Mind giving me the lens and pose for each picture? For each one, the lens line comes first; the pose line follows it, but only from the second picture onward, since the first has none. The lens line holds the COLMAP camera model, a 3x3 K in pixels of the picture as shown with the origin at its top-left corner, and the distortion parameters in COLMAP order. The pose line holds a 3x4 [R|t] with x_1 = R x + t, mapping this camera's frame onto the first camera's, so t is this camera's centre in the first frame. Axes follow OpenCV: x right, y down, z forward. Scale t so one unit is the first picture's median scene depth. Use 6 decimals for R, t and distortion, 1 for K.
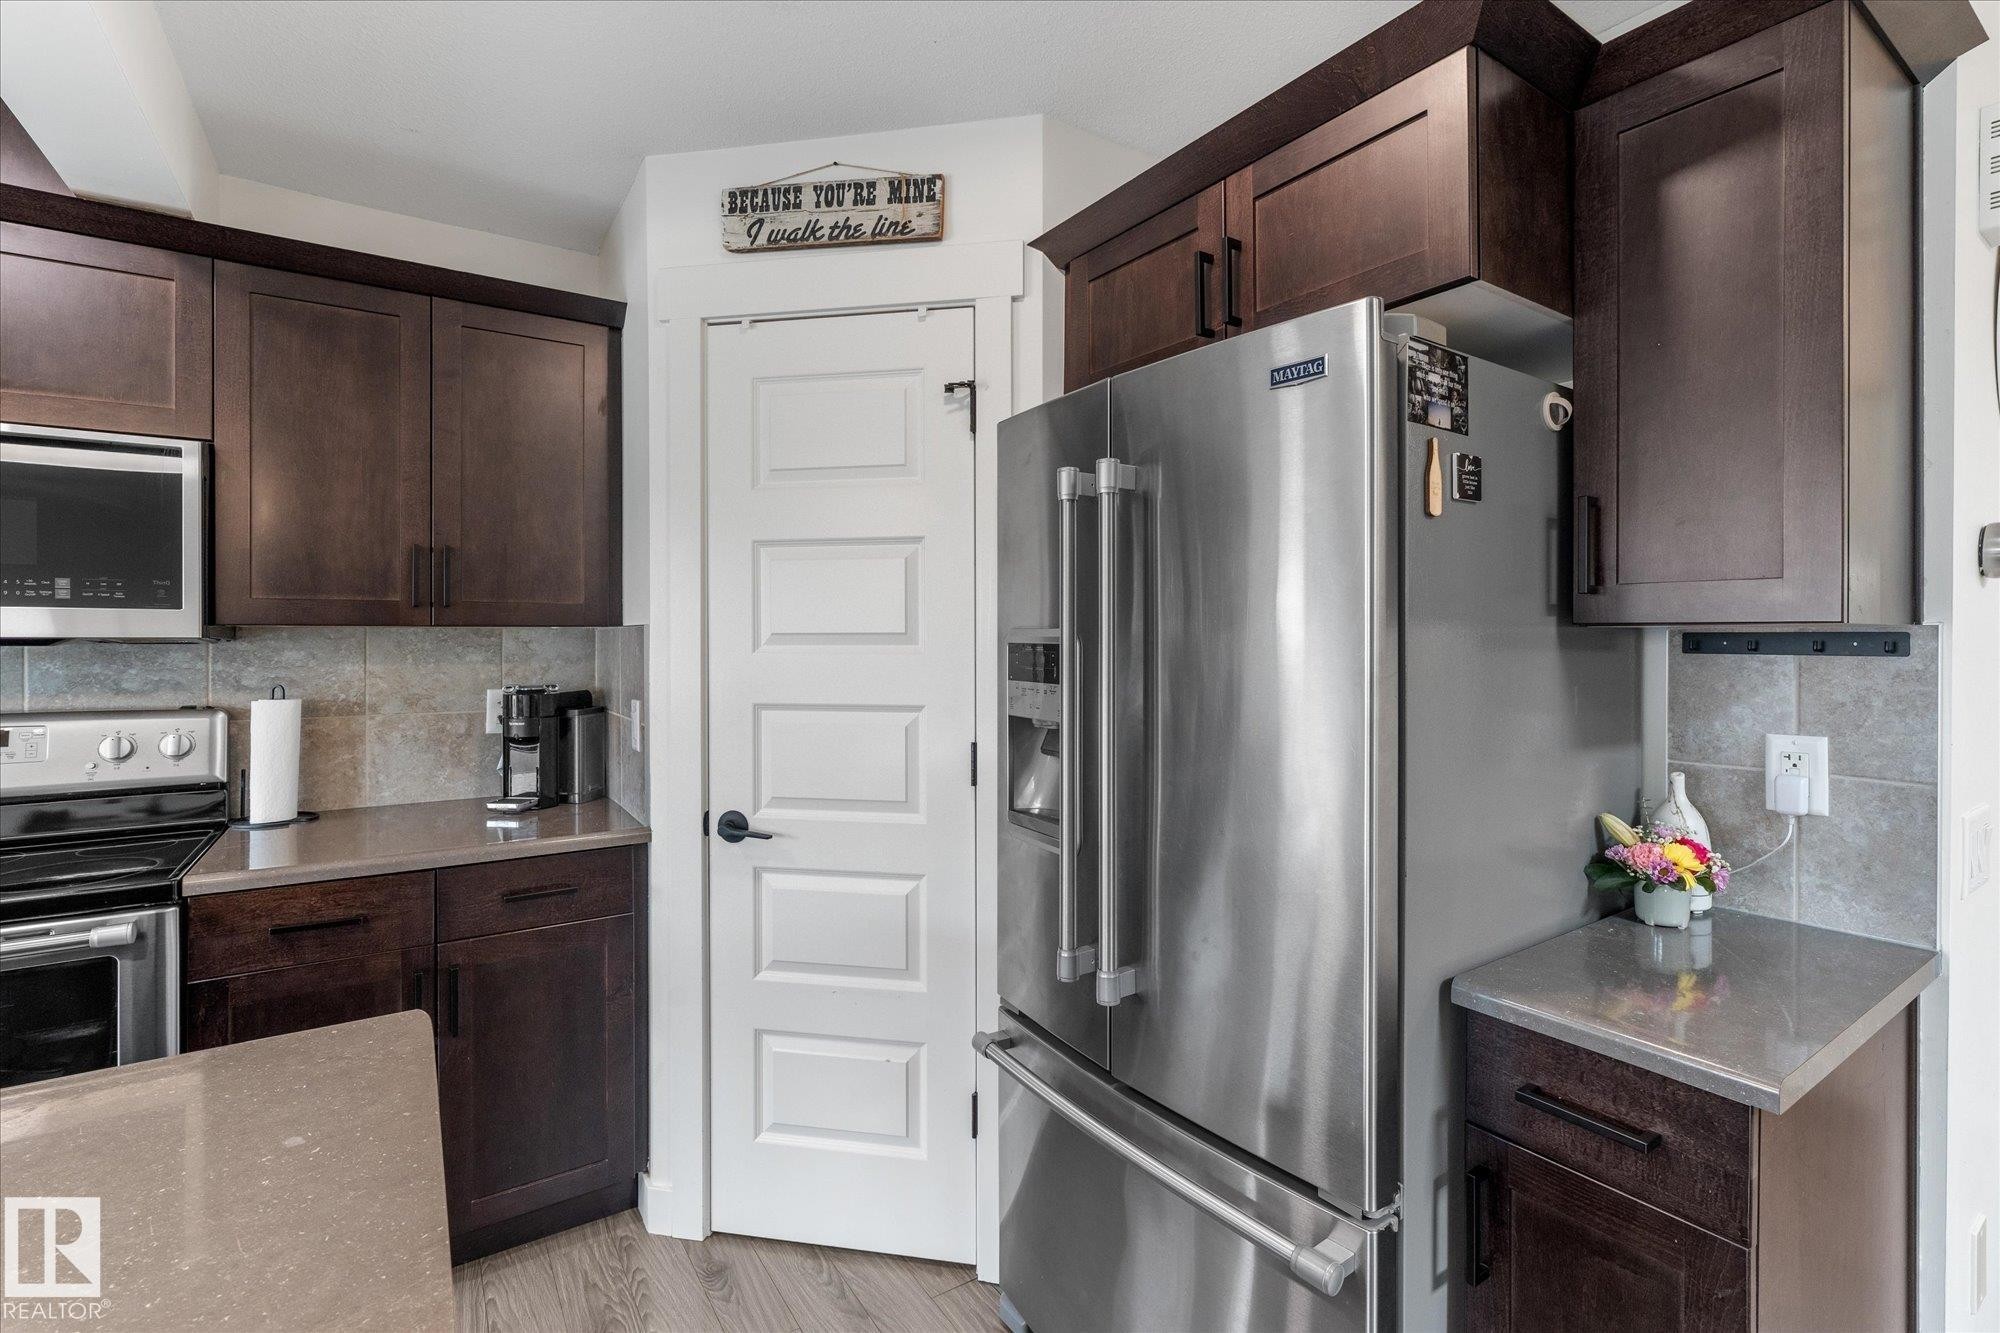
lens RADIAL K [[897.8, 0, 1019.4], [0, 897.8, 635.0], [0, 0, 1]] dist [-0.006524, 0.001259]
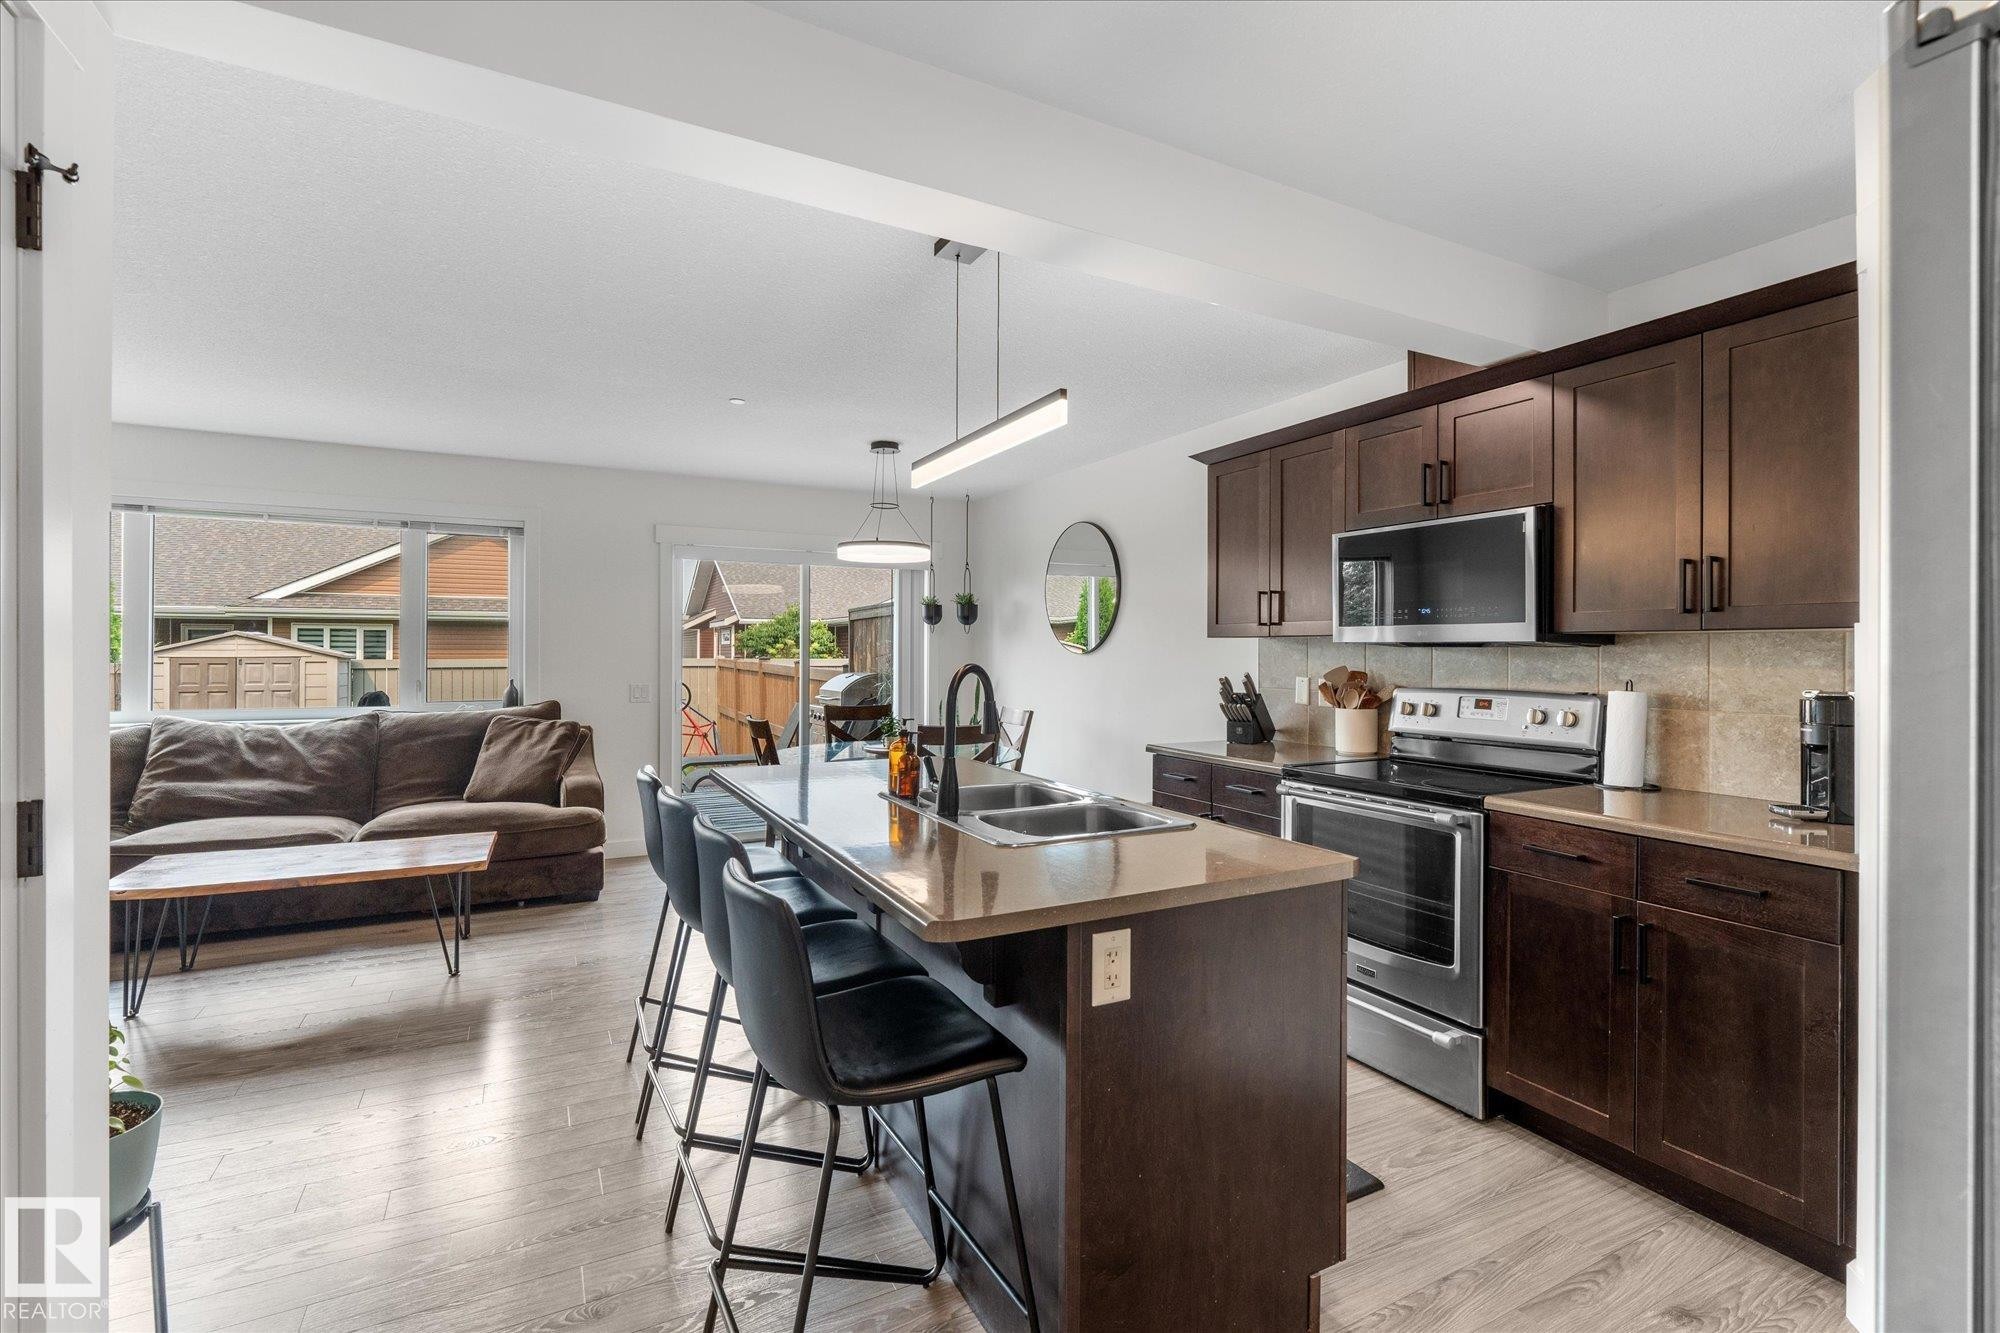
lens RADIAL K [[897.8, 0, 1008.9], [0, 897.8, 647.5], [0, 0, 1]] dist [-0.006524, 0.001259]
pose [[-0.107787, -0.002628, -0.994170, 0.575038], [-0.003690, 0.999991, -0.002243, 0.017911], [0.994167, 0.003427, -0.107796, 0.289894]]
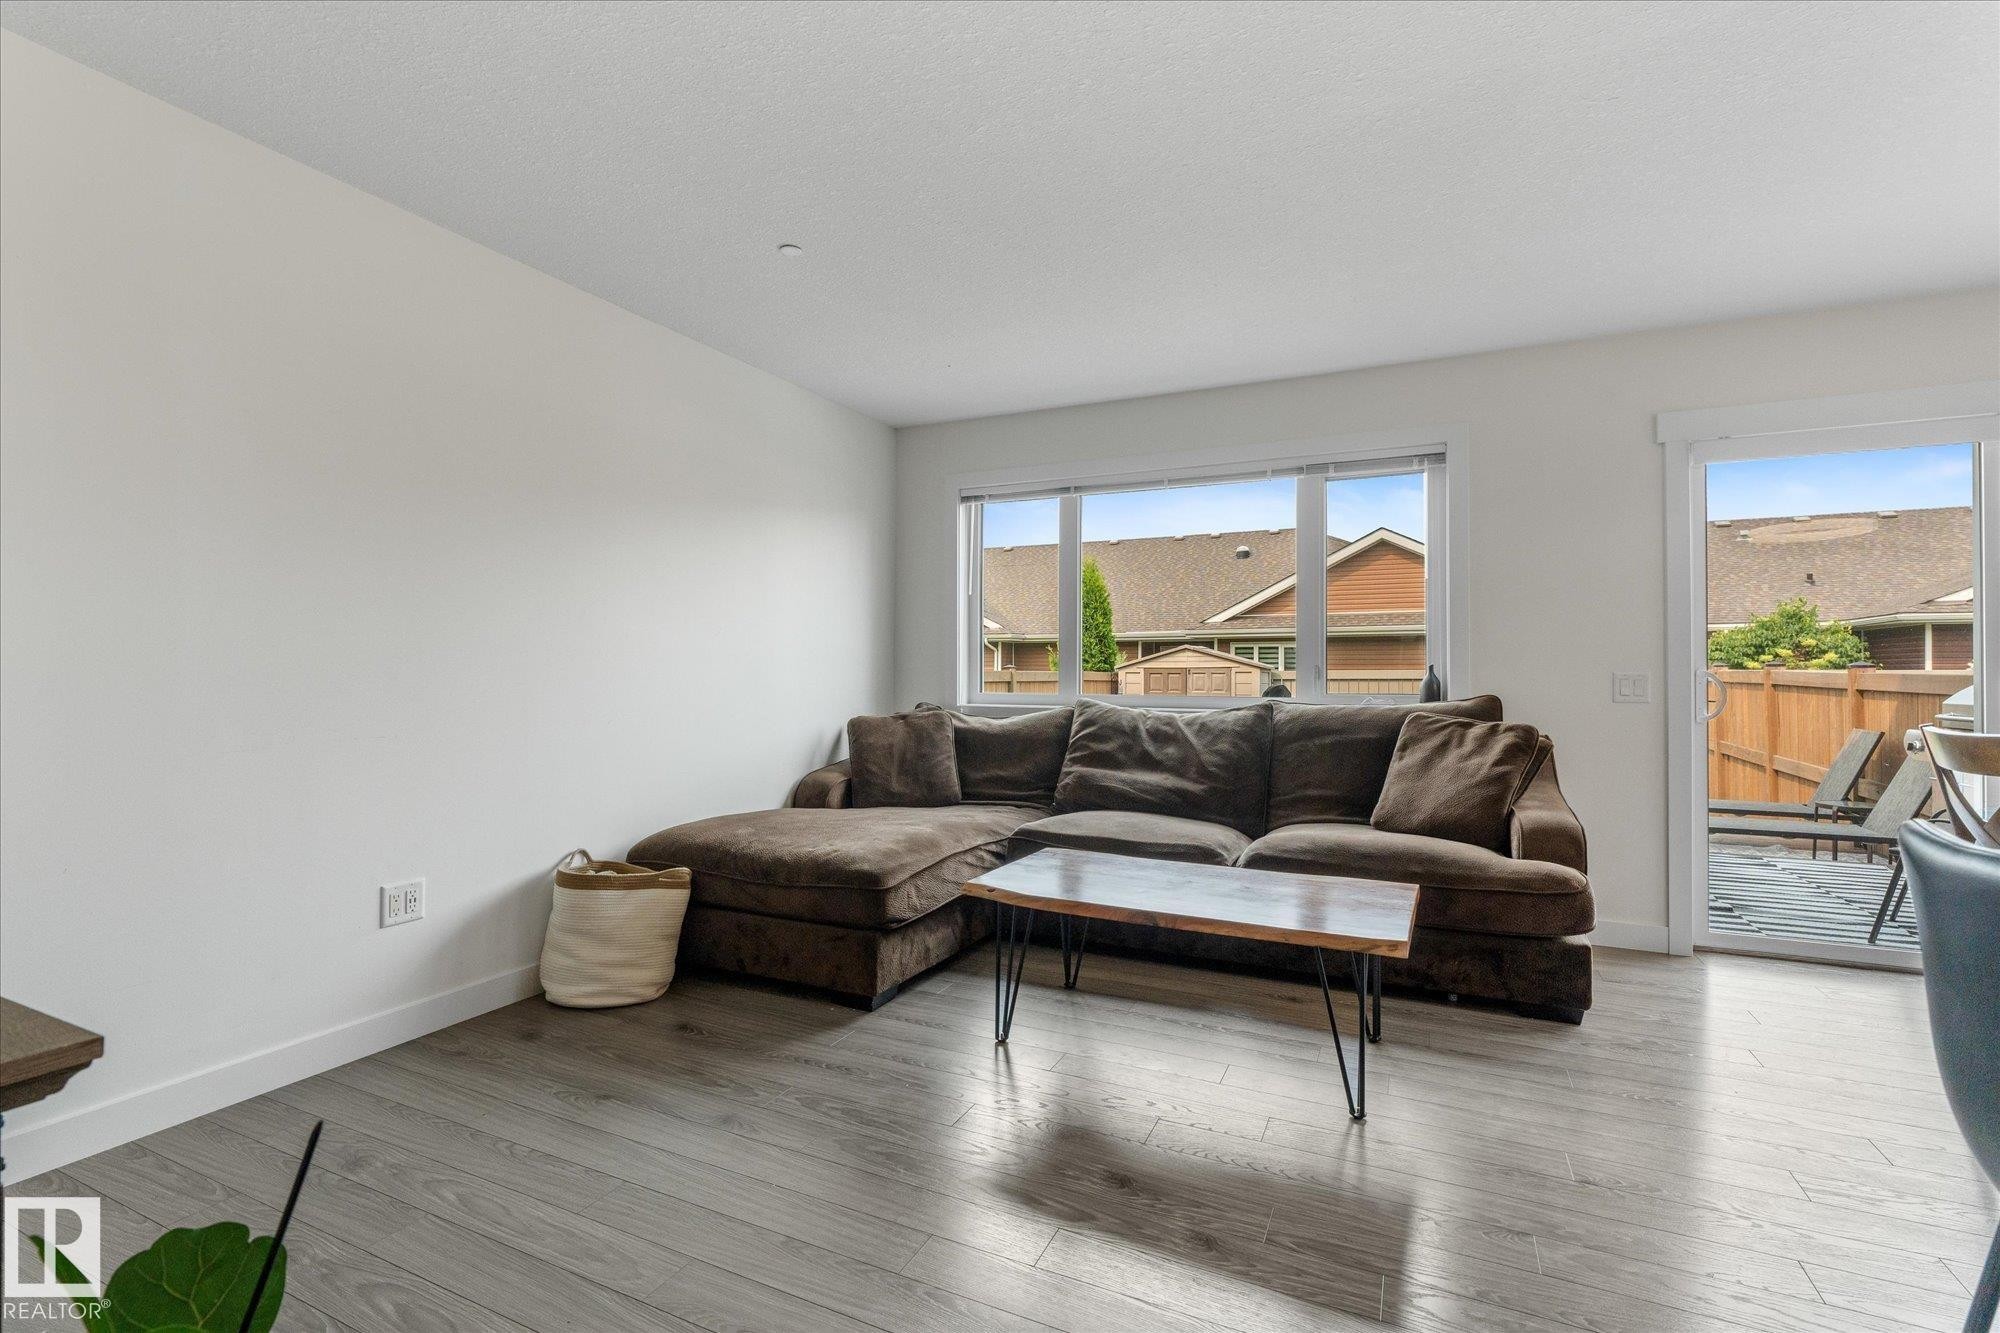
lens RADIAL K [[897.8, 0, 1003.6], [0, 897.8, 663.9], [0, 0, 1]] dist [-0.006524, 0.001259]
pose [[-0.863873, -0.004432, -0.503691, -0.194906], [-0.000094, 0.999963, -0.008637, 0.133318], [0.503710, -0.007414, -0.863841, -0.299353]]
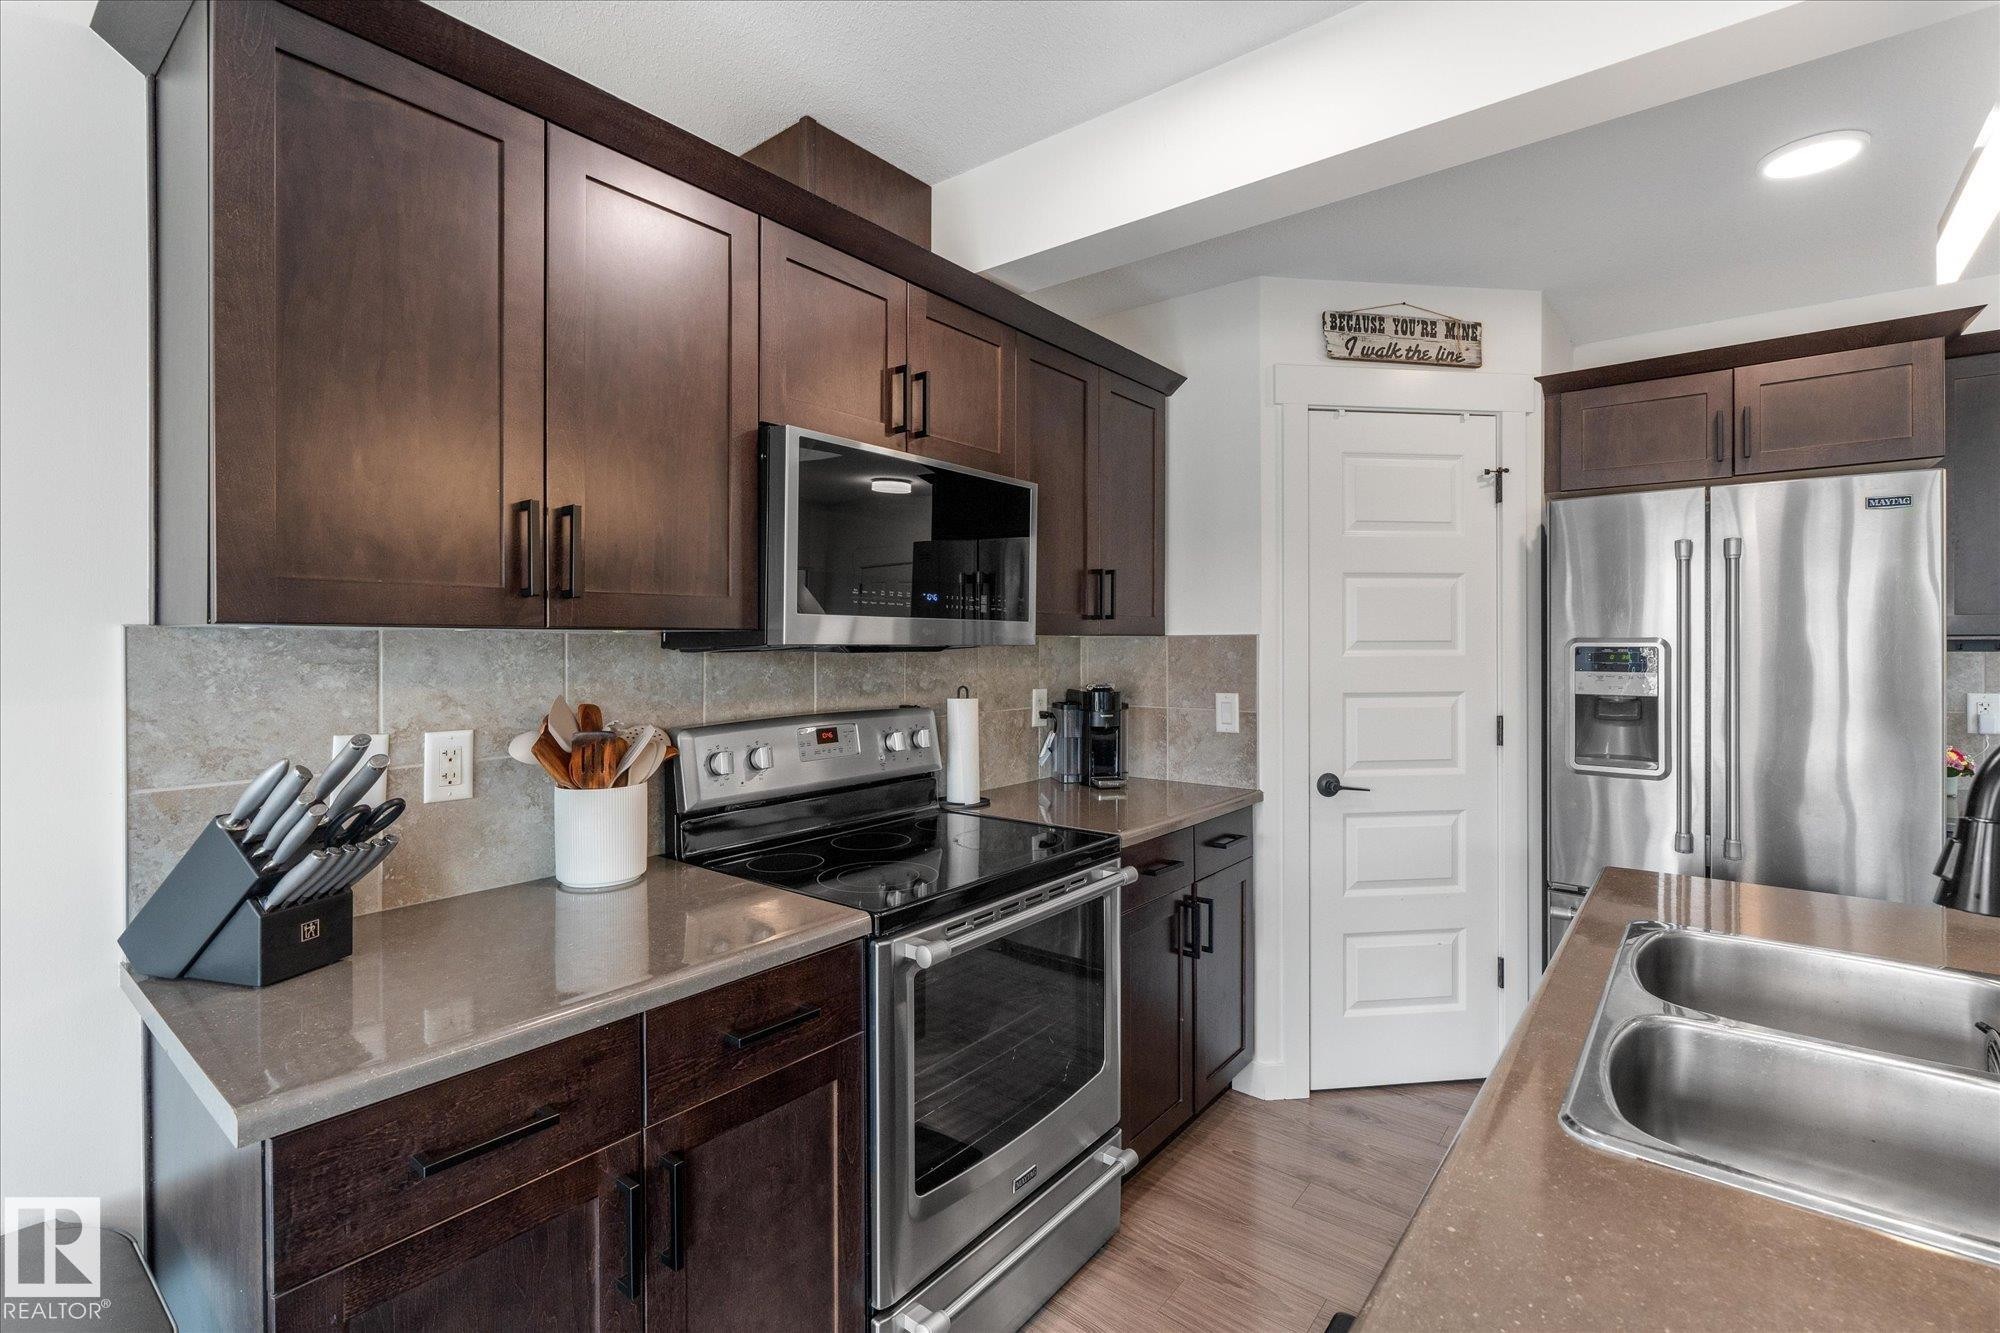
lens RADIAL K [[897.8, 0, 1014.1], [0, 897.8, 642.2], [0, 0, 1]] dist [-0.006524, 0.001259]
pose [[0.952893, -0.000928, 0.303306, -1.228204], [0.001773, 0.999995, -0.002511, 0.002736], [-0.303302, 0.002930, 0.952890, -0.143961]]
